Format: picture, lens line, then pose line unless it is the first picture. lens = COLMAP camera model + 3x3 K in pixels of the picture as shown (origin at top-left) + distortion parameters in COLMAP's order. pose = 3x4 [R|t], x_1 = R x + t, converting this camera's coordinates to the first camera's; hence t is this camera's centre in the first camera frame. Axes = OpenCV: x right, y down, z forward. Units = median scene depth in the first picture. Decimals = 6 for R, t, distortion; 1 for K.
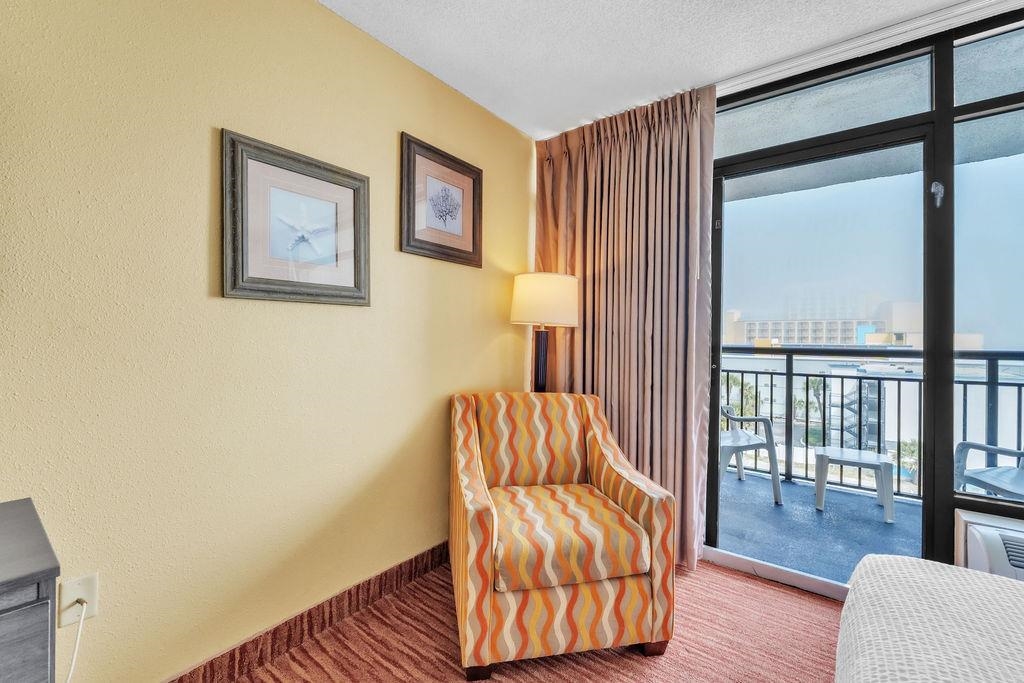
lens RADIAL K [[446.0, 0, 508.6], [0, 446.0, 329.4], [0, 0, 1]] dist [0.009897, 0.000158]
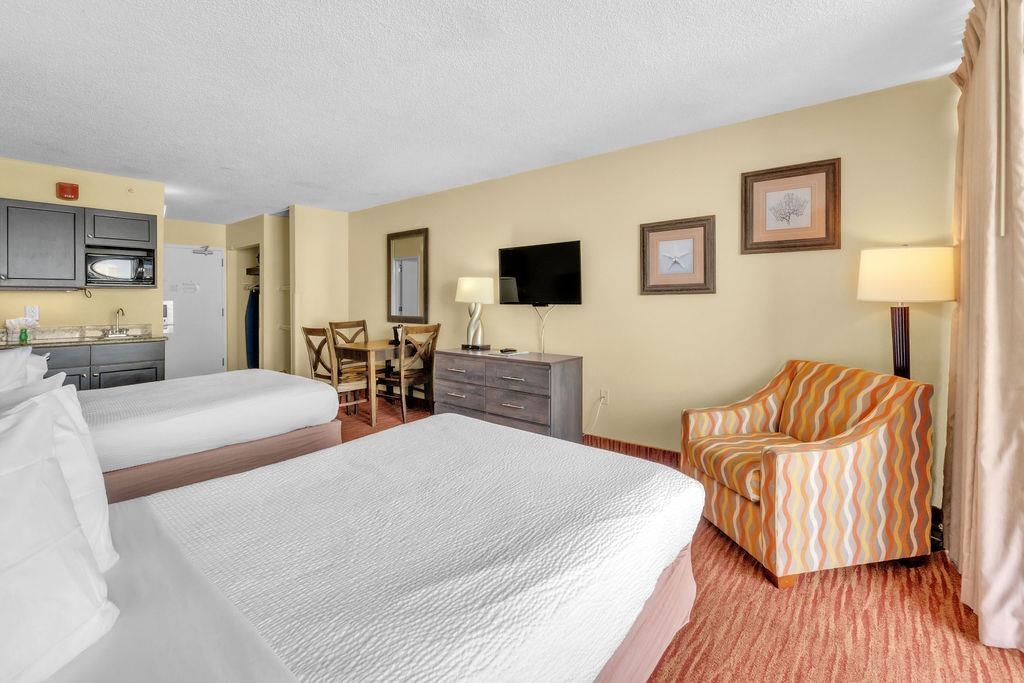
lens RADIAL K [[468.2, 0, 513.7], [0, 468.2, 299.8], [0, 0, 1]] dist [-0.000903, 0.000212]
pose [[-0.072975, -0.007702, -0.997304, 1.262029], [0.020814, 0.999741, -0.009243, -0.023420], [0.997117, -0.021432, -0.072795, 0.326174]]
